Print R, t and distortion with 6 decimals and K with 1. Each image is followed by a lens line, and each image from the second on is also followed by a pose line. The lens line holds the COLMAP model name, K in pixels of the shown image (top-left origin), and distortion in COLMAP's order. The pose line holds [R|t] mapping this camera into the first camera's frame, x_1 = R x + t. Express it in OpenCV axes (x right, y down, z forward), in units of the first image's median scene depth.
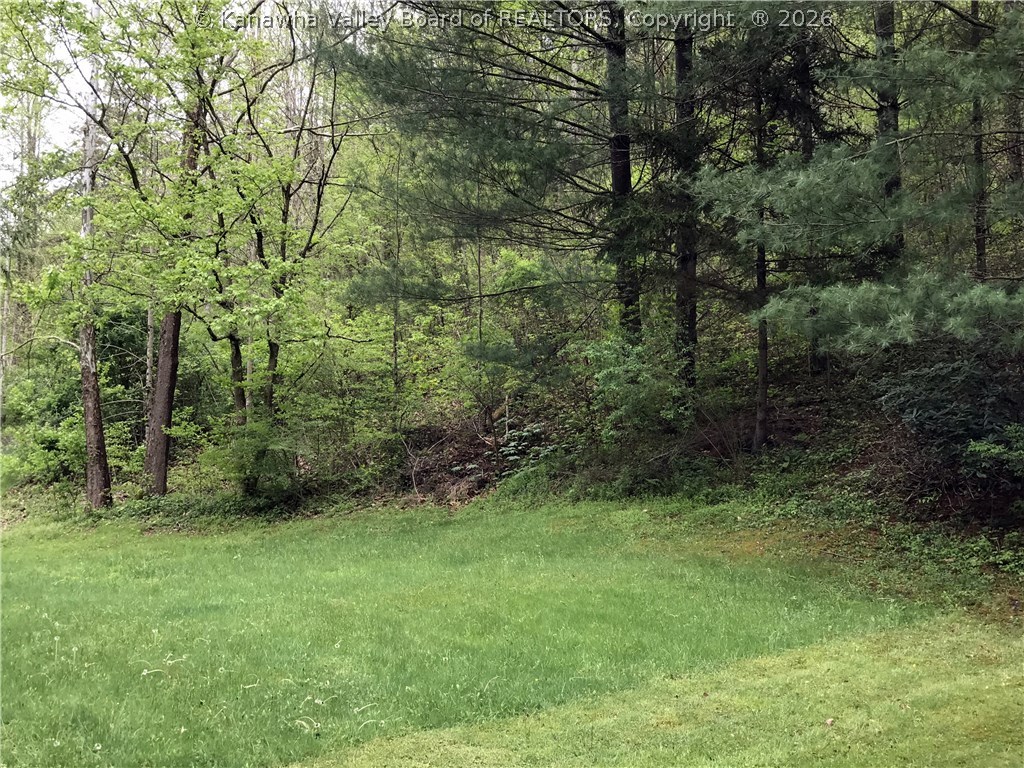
lens RADIAL K [[1212.7, 0, 512.0], [0, 1212.7, 384.0], [0, 0, 1]] dist [0.149937, -0.570239]
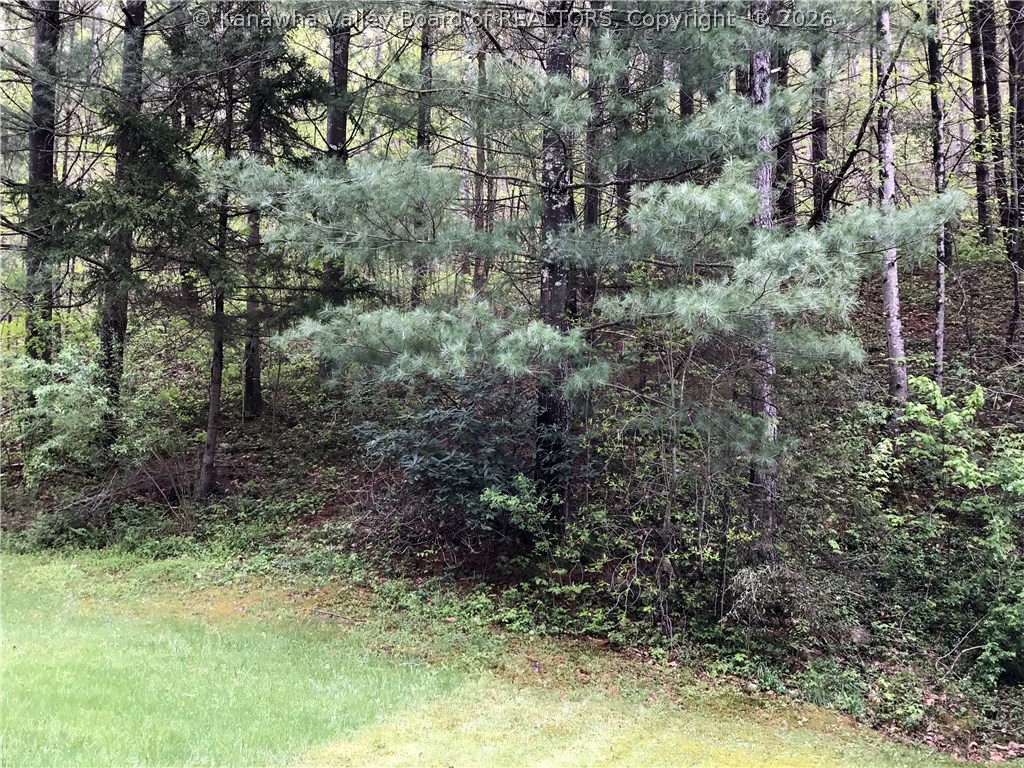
lens RADIAL K [[1212.7, 0, 512.0], [0, 1212.7, 384.0], [0, 0, 1]] dist [0.149937, -0.570239]
pose [[0.855793, 0.087377, 0.509885, -0.077299], [-0.060555, 0.995777, -0.069005, 0.023988], [-0.513762, 0.028178, 0.857470, 0.157534]]
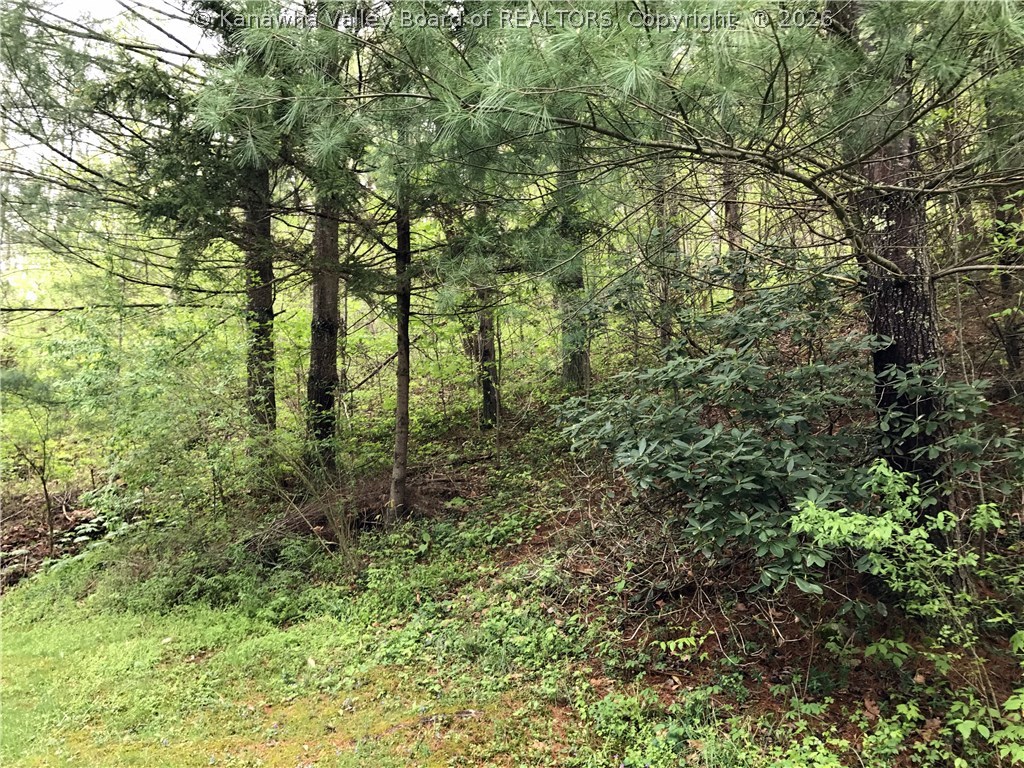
lens RADIAL K [[828.2, 0, 512.0], [0, 828.2, 384.0], [0, 0, 1]] dist [0.024703, 0.000655]
pose [[0.970469, 0.023333, 0.240093, 0.188660], [0.001587, 0.994672, -0.103082, 0.029923], [-0.241219, 0.100419, 0.965261, 0.651121]]
